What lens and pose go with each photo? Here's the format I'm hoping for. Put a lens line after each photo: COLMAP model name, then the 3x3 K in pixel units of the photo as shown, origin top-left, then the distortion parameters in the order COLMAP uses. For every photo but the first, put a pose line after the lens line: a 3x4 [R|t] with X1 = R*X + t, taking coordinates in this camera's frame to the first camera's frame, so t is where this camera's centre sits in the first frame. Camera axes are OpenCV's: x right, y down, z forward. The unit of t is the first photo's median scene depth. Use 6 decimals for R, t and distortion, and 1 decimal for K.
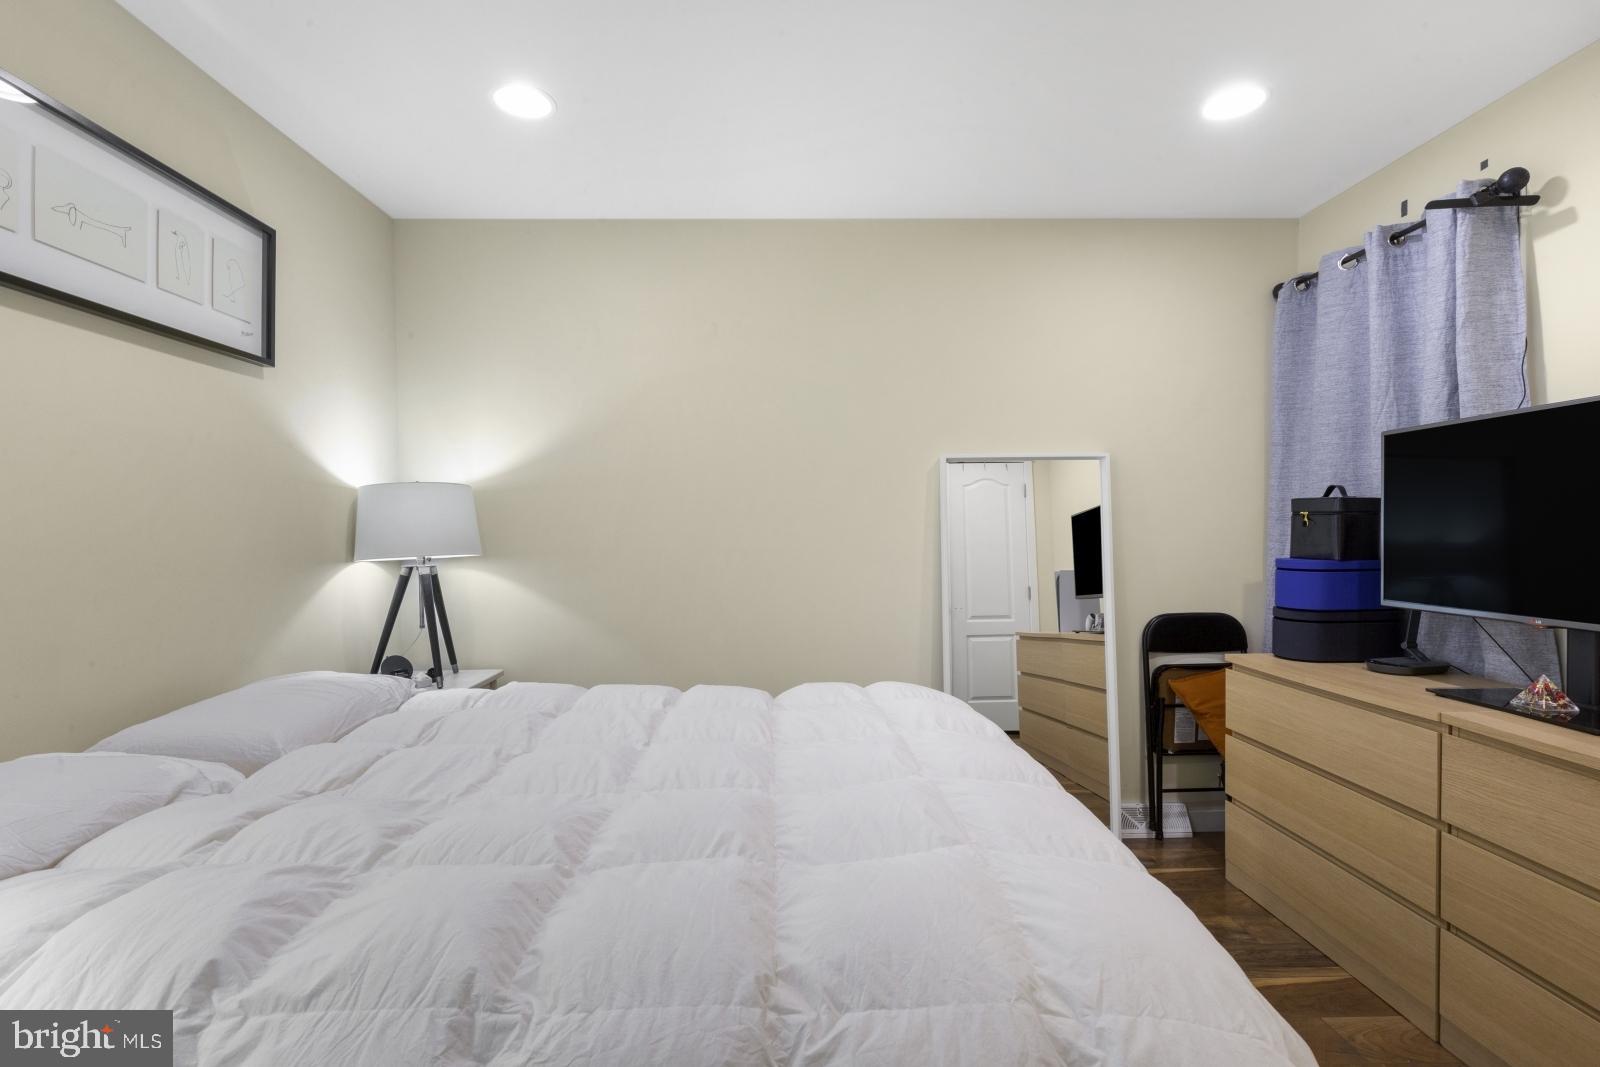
lens RADIAL K [[732.4, 0, 800.0], [0, 732.4, 533.5], [0, 0, 1]] dist [0.000257, -0.000263]
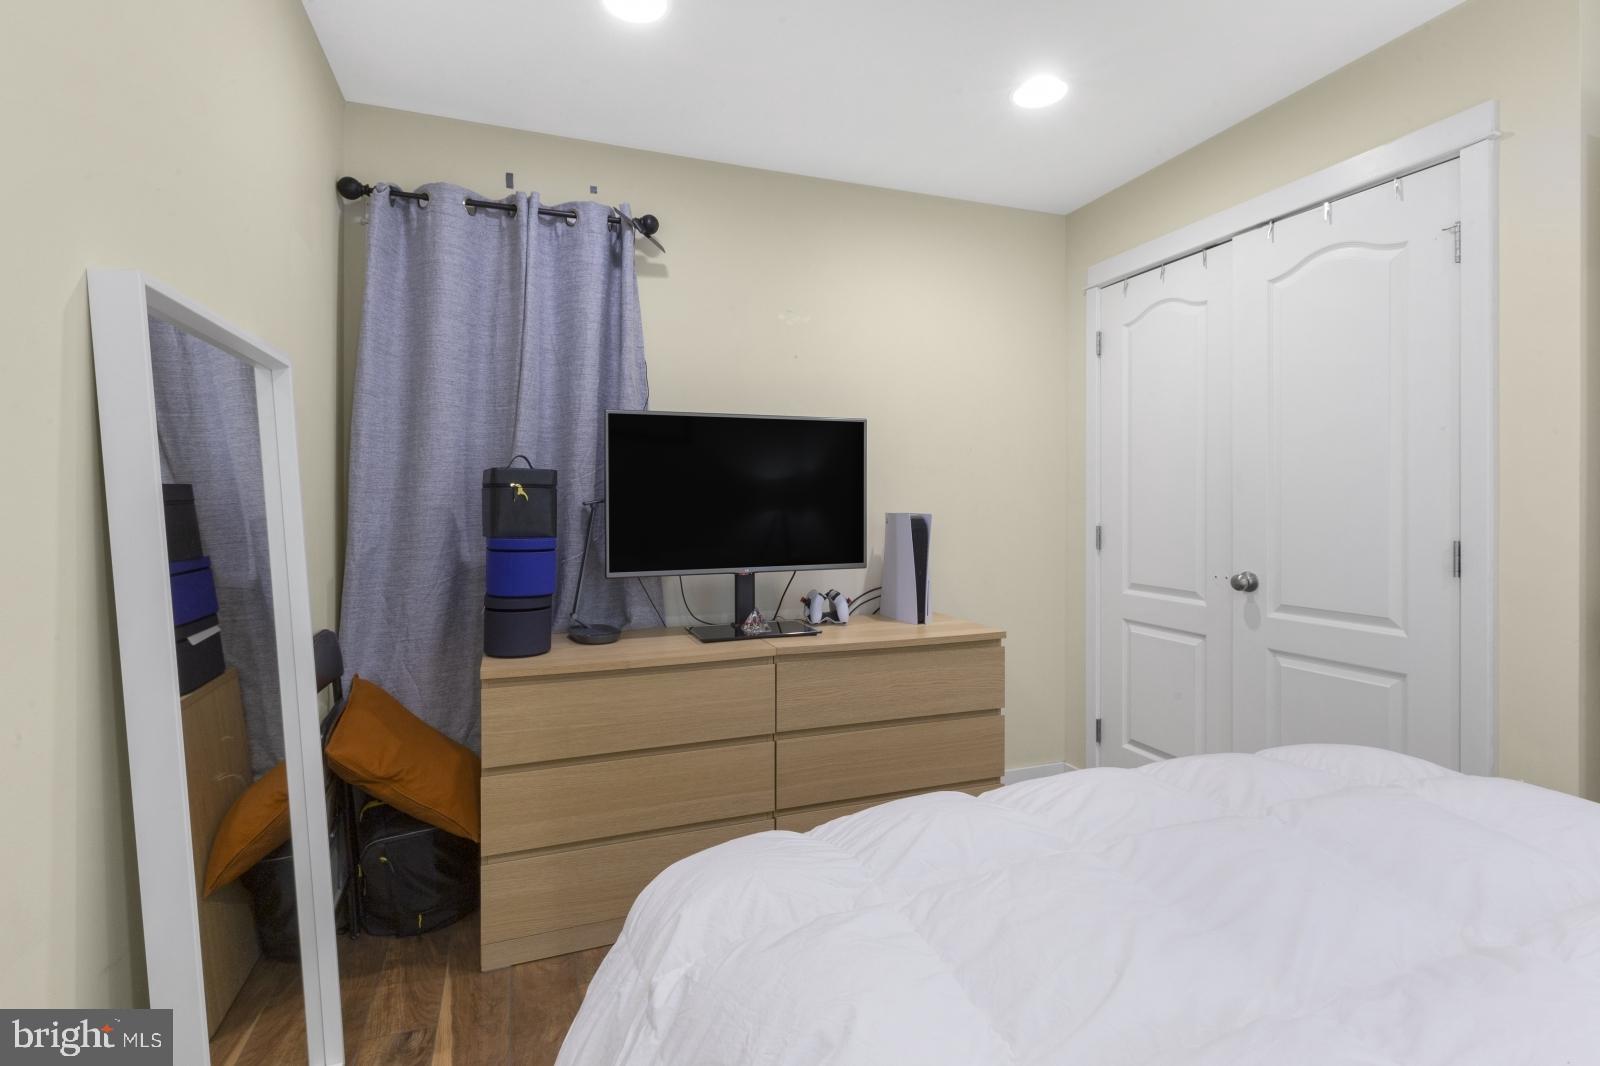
lens RADIAL K [[733.0, 0, 788.8], [0, 733.0, 505.4], [0, 0, 1]] dist [0.001898, -0.000152]
pose [[-0.303774, 0.006719, 0.952720, -0.276474], [0.016702, 0.999859, -0.001726, 0.002855], [-0.952598, 0.015388, -0.303844, 1.113392]]
